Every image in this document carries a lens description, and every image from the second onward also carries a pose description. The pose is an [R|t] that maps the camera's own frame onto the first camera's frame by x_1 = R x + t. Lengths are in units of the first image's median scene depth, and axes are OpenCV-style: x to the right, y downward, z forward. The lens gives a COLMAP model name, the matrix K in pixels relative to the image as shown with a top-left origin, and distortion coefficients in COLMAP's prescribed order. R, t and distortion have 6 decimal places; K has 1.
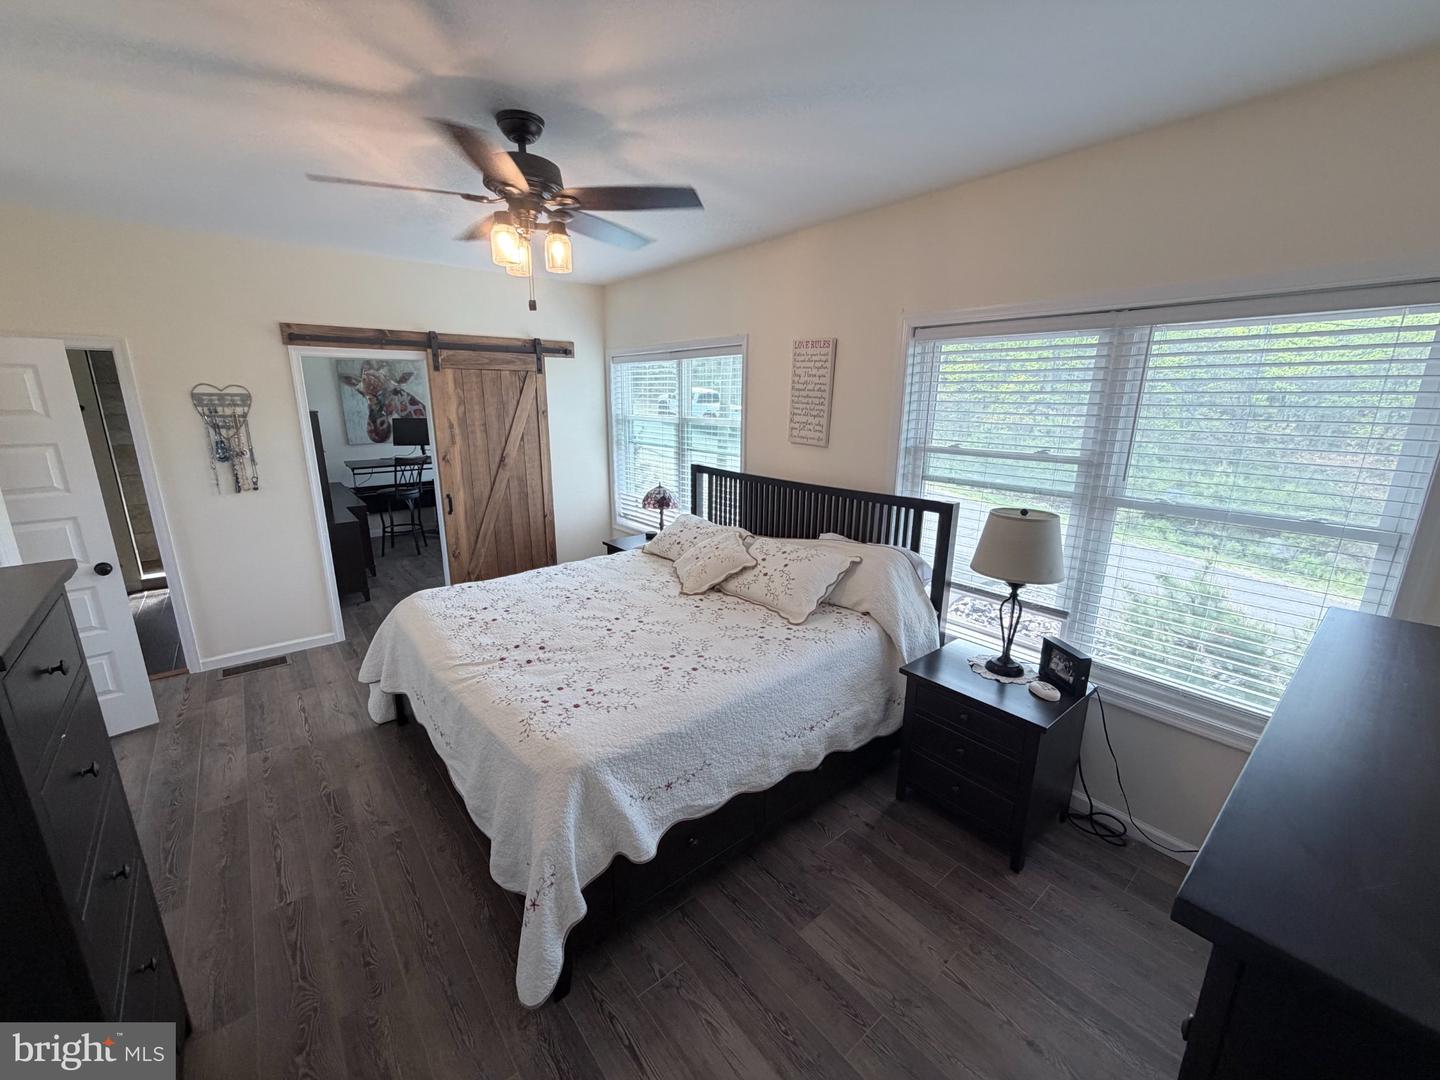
lens RADIAL K [[574.7, 0, 718.4], [0, 574.7, 538.7], [0, 0, 1]] dist [-0.008504, 0.002406]
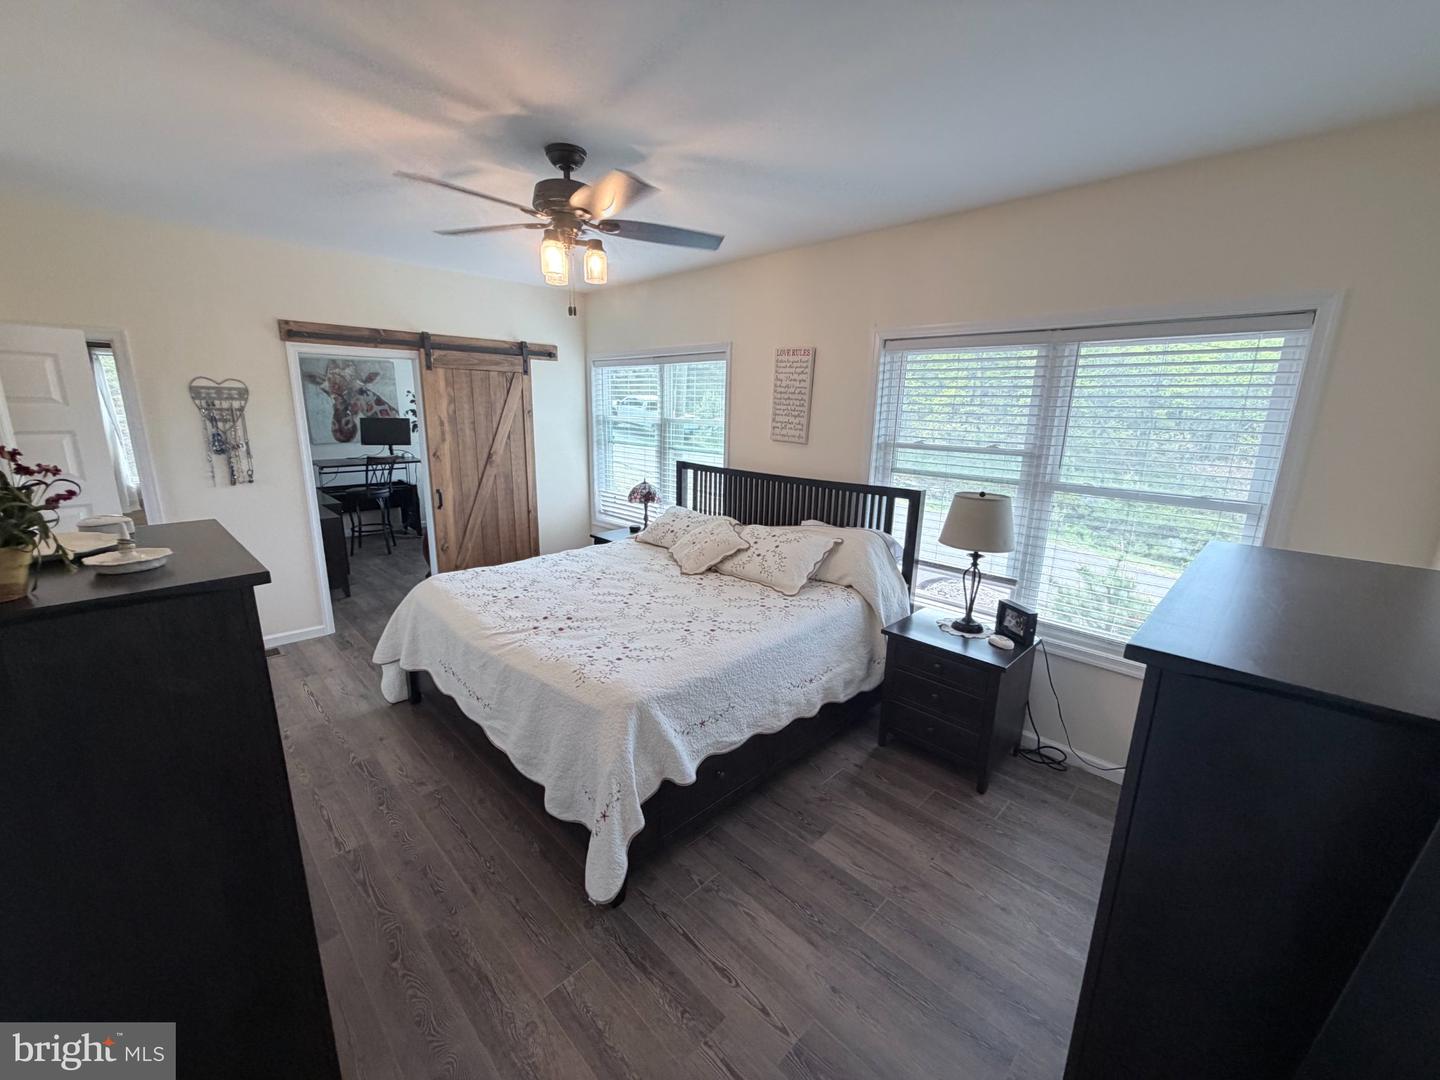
lens RADIAL K [[574.7, 0, 718.7], [0, 574.7, 538.9], [0, 0, 1]] dist [-0.008504, 0.002406]
pose [[0.995175, -0.007935, 0.097796, -0.122123], [0.009375, 0.999854, -0.014273, 0.053341], [-0.097668, 0.015121, 0.995104, -0.128004]]
